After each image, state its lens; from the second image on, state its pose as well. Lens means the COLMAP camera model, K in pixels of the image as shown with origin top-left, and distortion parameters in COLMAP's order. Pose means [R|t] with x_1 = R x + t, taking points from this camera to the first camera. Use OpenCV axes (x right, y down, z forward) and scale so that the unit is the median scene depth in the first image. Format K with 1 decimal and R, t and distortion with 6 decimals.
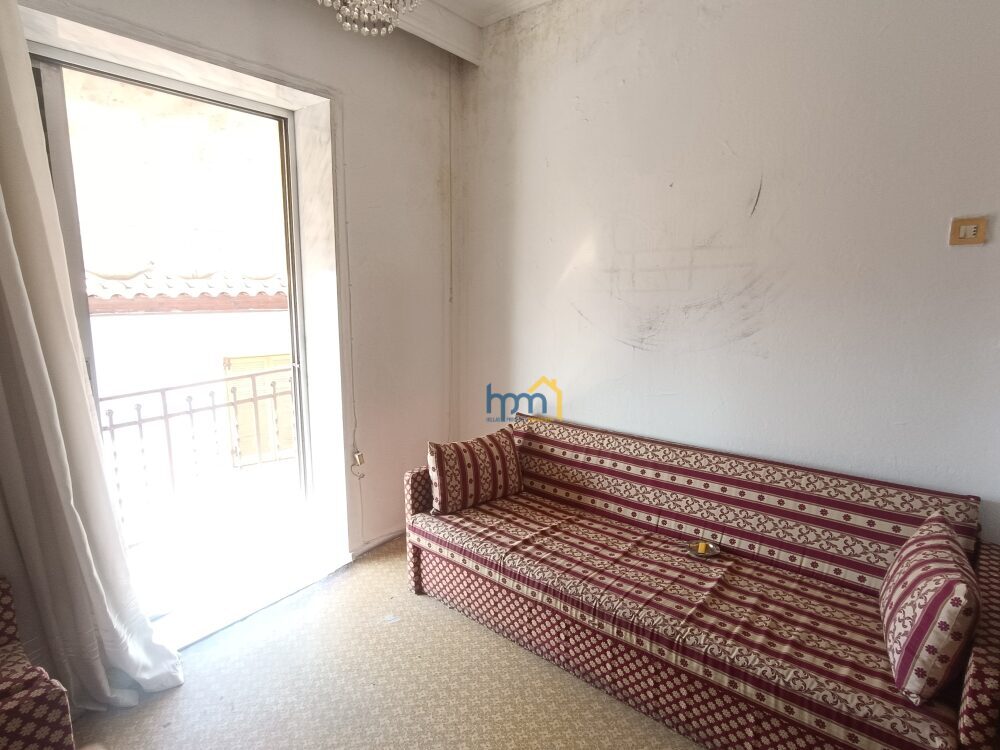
lens RADIAL K [[547.5, 0, 504.7], [0, 547.5, 375.8], [0, 0, 1]] dist [-0.018245, 0.014889]
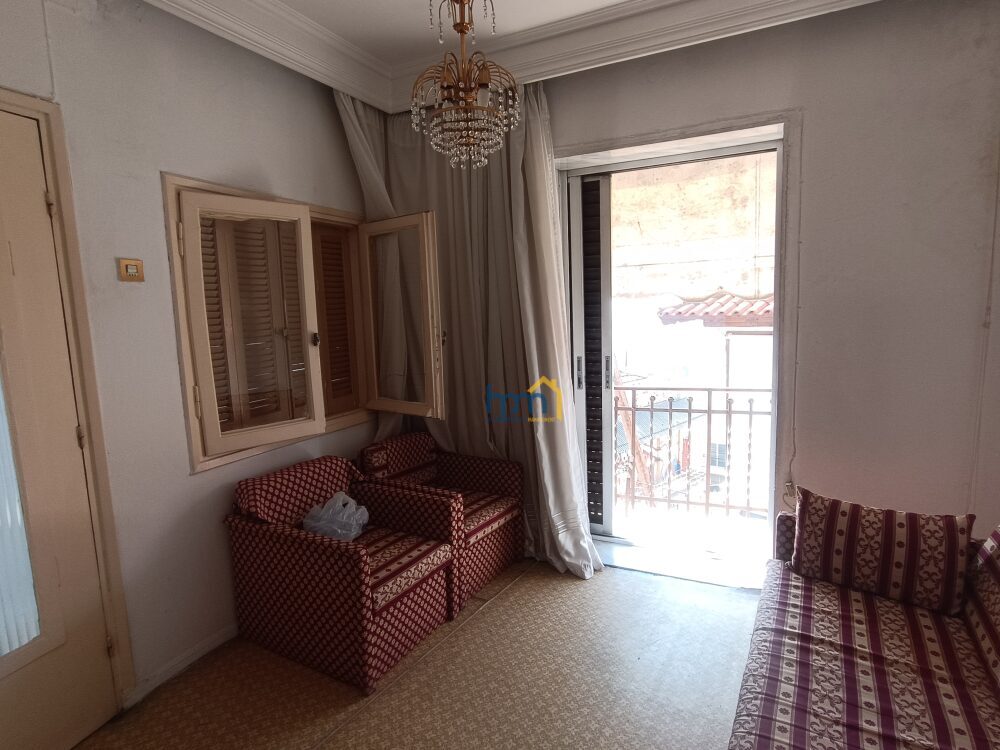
lens RADIAL K [[547.5, 0, 504.7], [0, 547.5, 375.8], [0, 0, 1]] dist [-0.018245, 0.014889]
pose [[0.189912, 0.119544, -0.974496, 0.733412], [-0.136920, 0.986085, 0.094282, -0.086485], [0.972207, 0.115523, 0.203637, 0.416585]]
